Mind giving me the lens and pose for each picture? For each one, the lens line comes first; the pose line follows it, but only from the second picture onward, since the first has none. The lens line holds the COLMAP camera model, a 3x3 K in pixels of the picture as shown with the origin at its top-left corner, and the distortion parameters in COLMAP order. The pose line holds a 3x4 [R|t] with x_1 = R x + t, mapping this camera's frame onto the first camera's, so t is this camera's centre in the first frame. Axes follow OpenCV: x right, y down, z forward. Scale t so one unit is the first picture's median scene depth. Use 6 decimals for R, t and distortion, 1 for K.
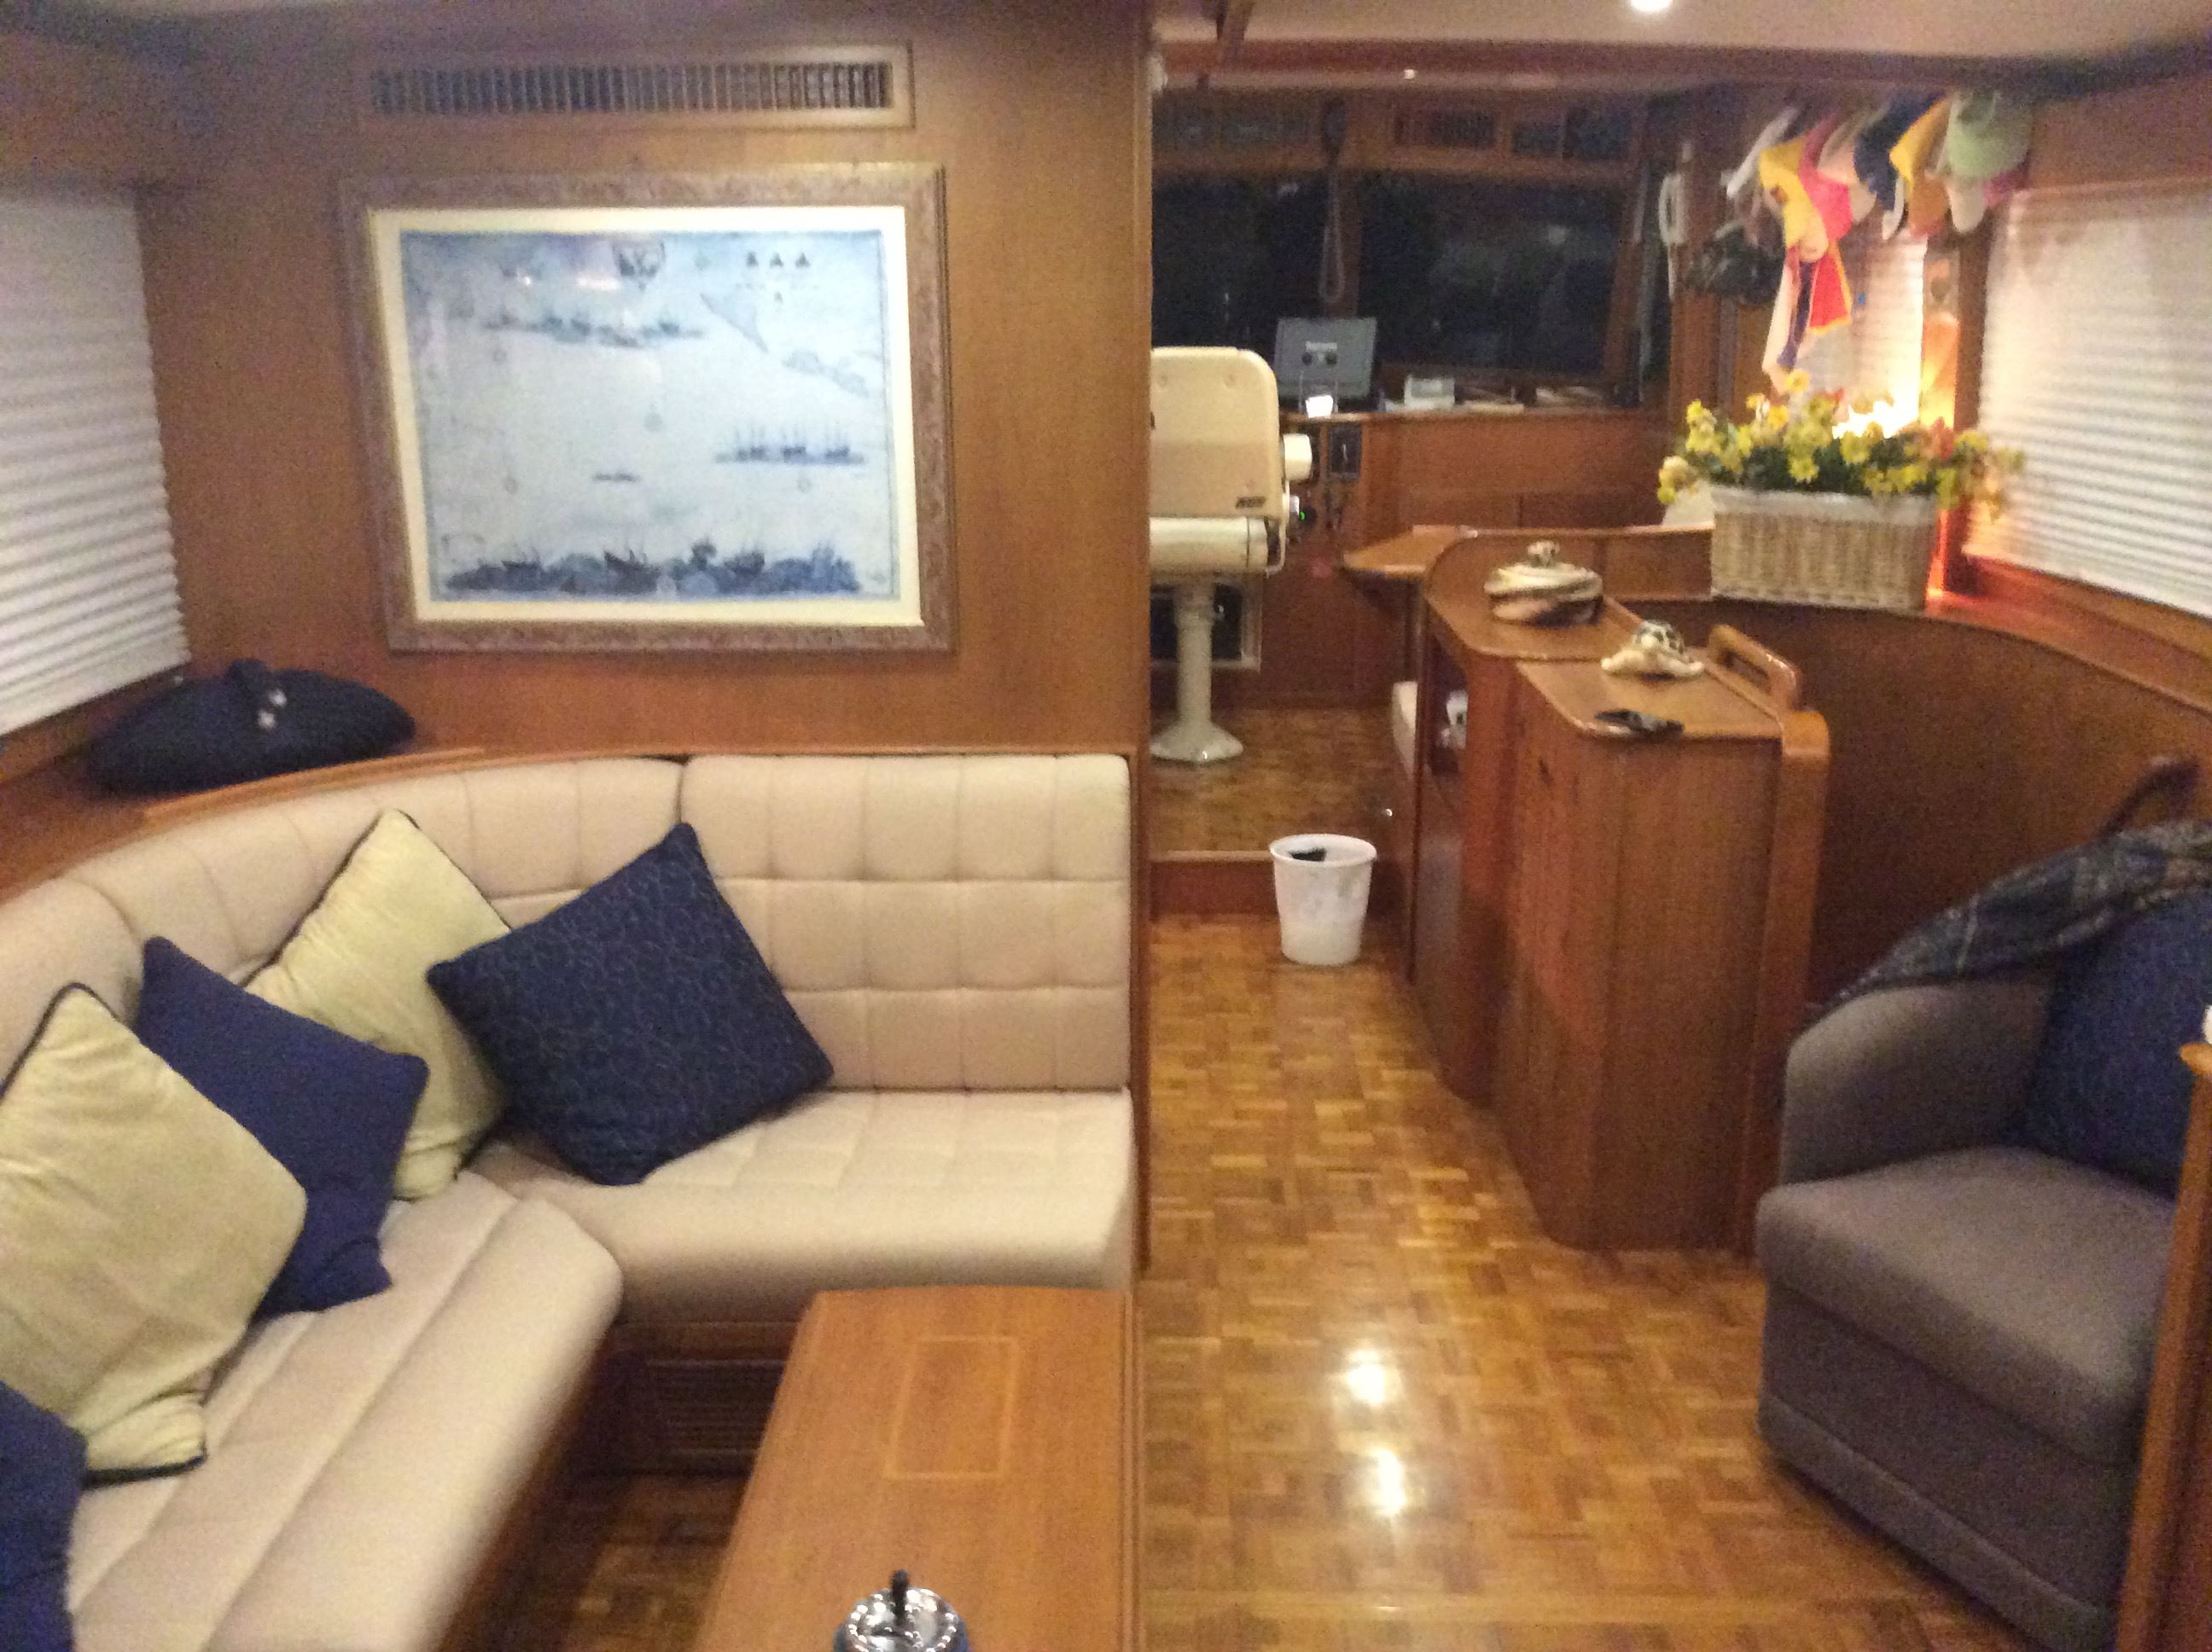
lens RADIAL K [[2074.4, 0, 1103.3], [0, 2074.4, 815.6], [0, 0, 1]] dist [0.086456, 0.000000]
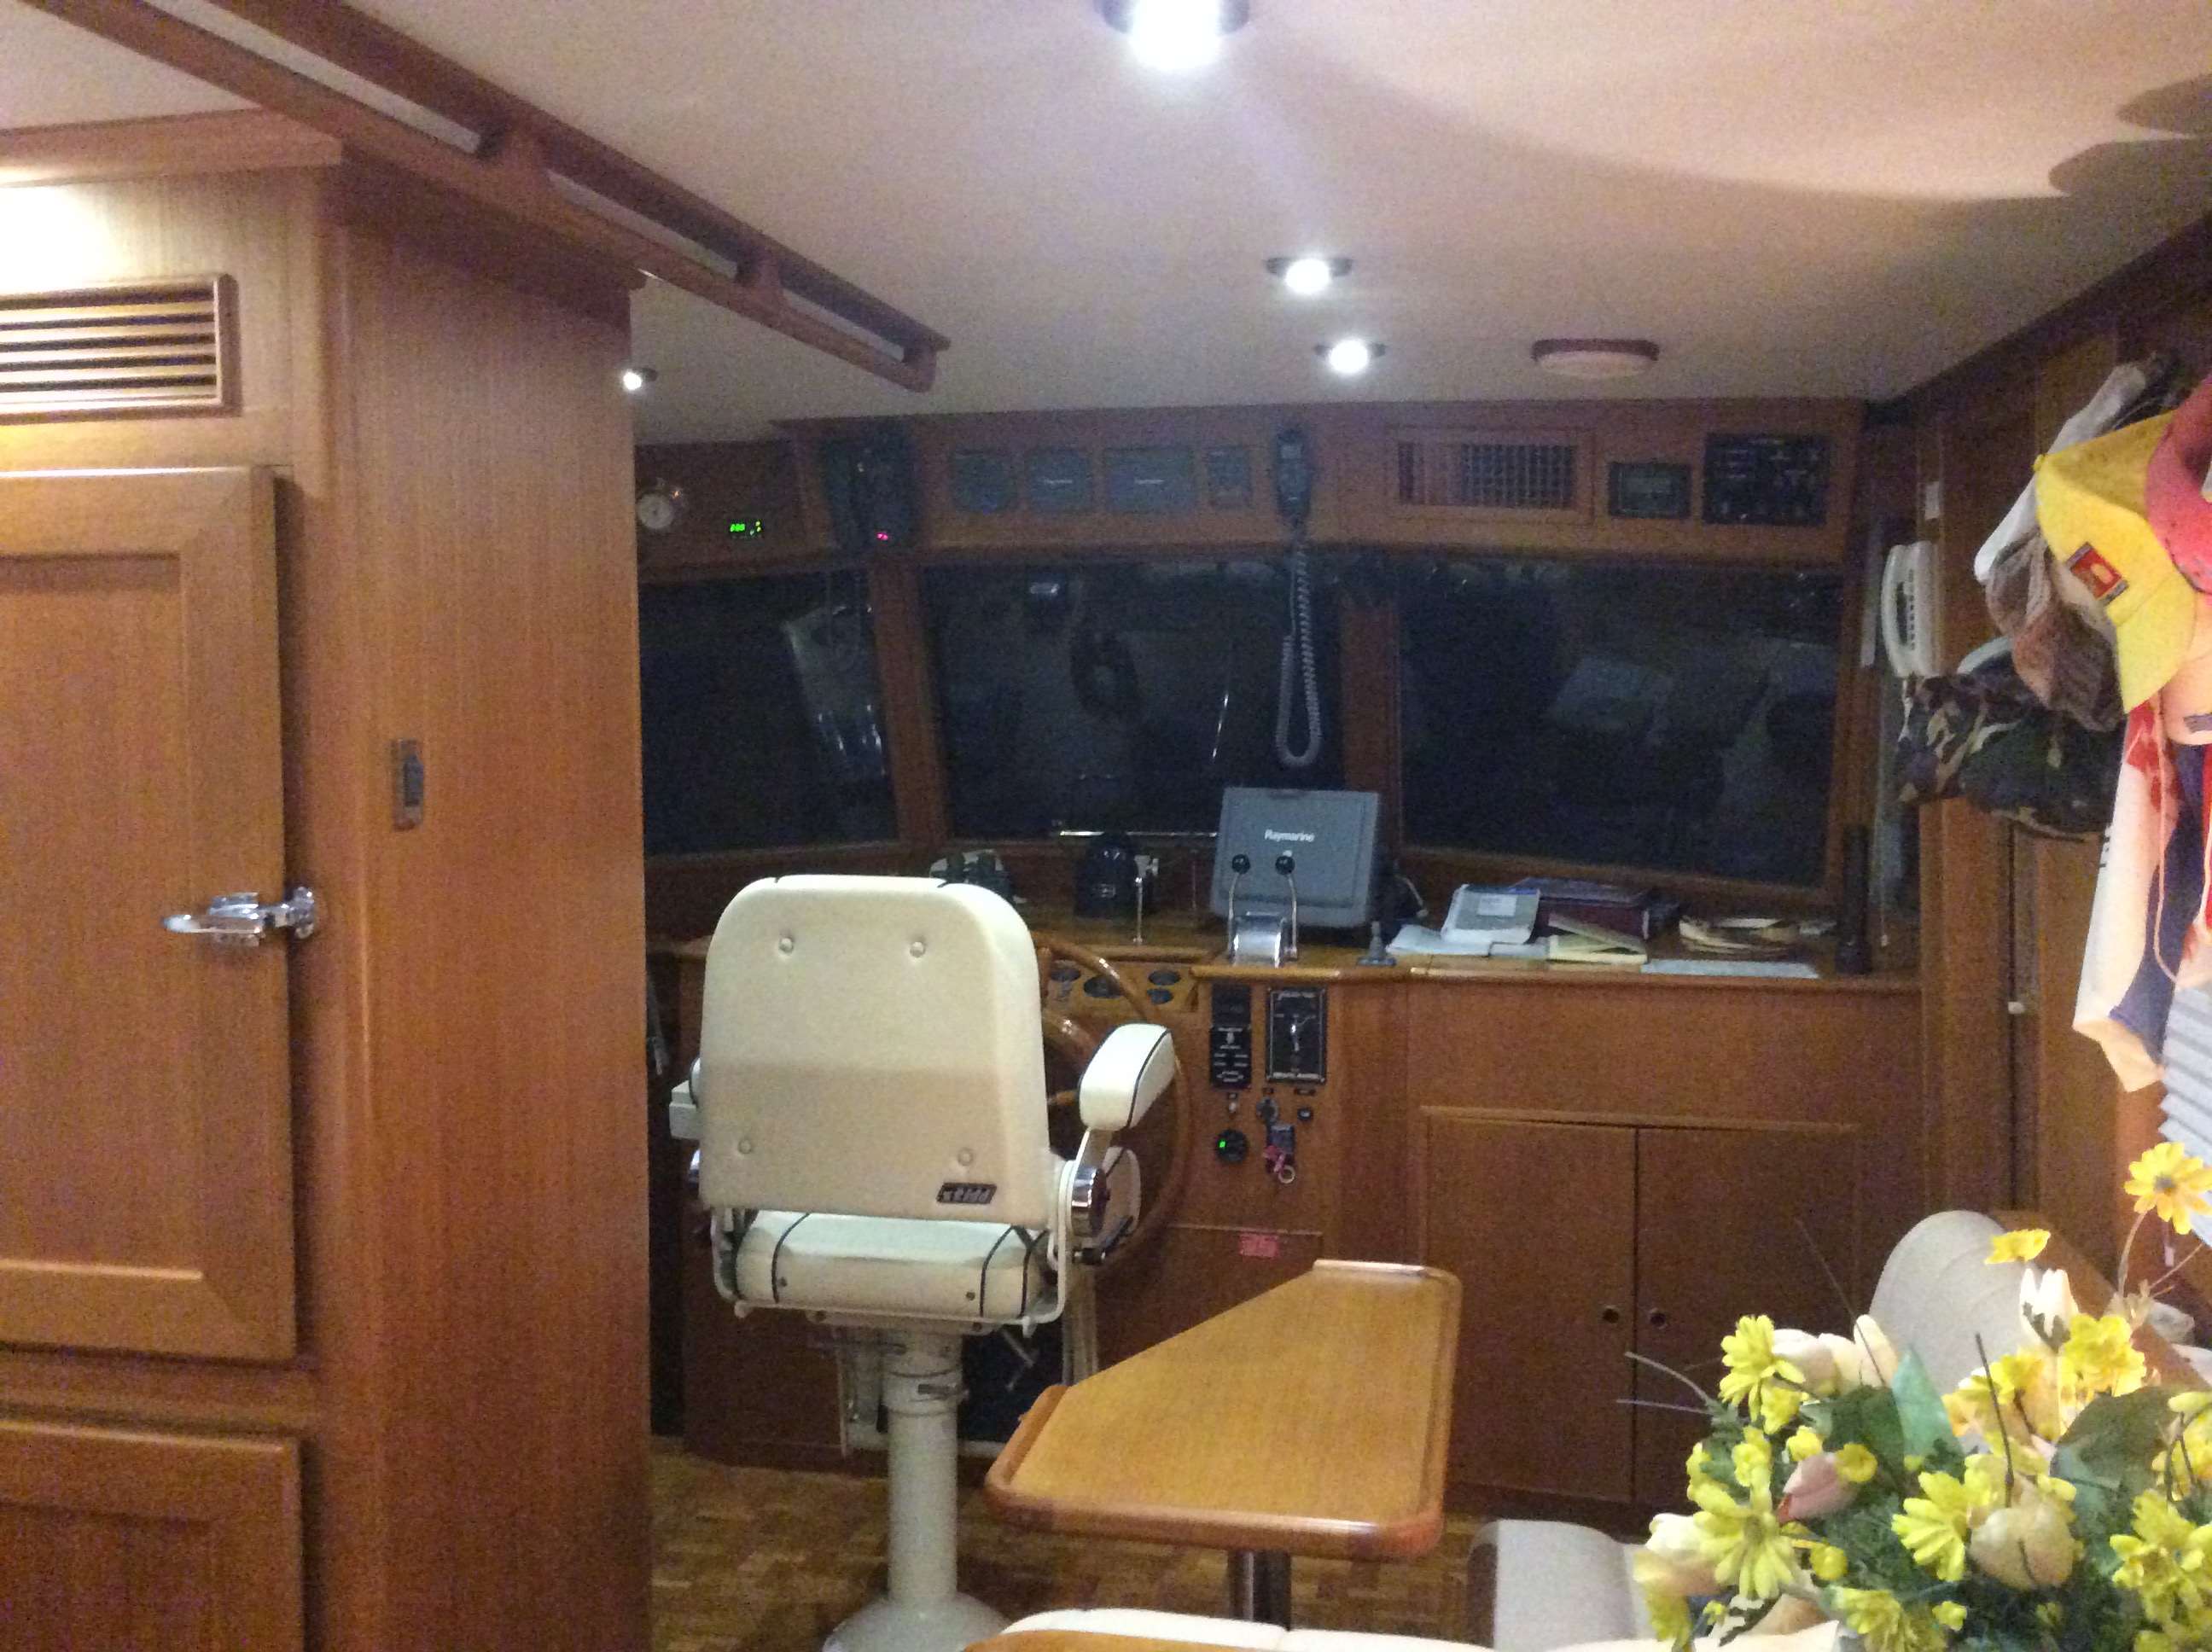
lens RADIAL K [[2074.4, 0, 1111.5], [0, 2074.4, 830.7], [0, 0, 1]] dist [0.086456, 0.000000]
pose [[0.986292, 0.018031, -0.164020, 0.163507], [-0.046767, 0.983798, -0.173072, -0.137157], [0.158242, 0.178370, 0.971156, 0.479518]]
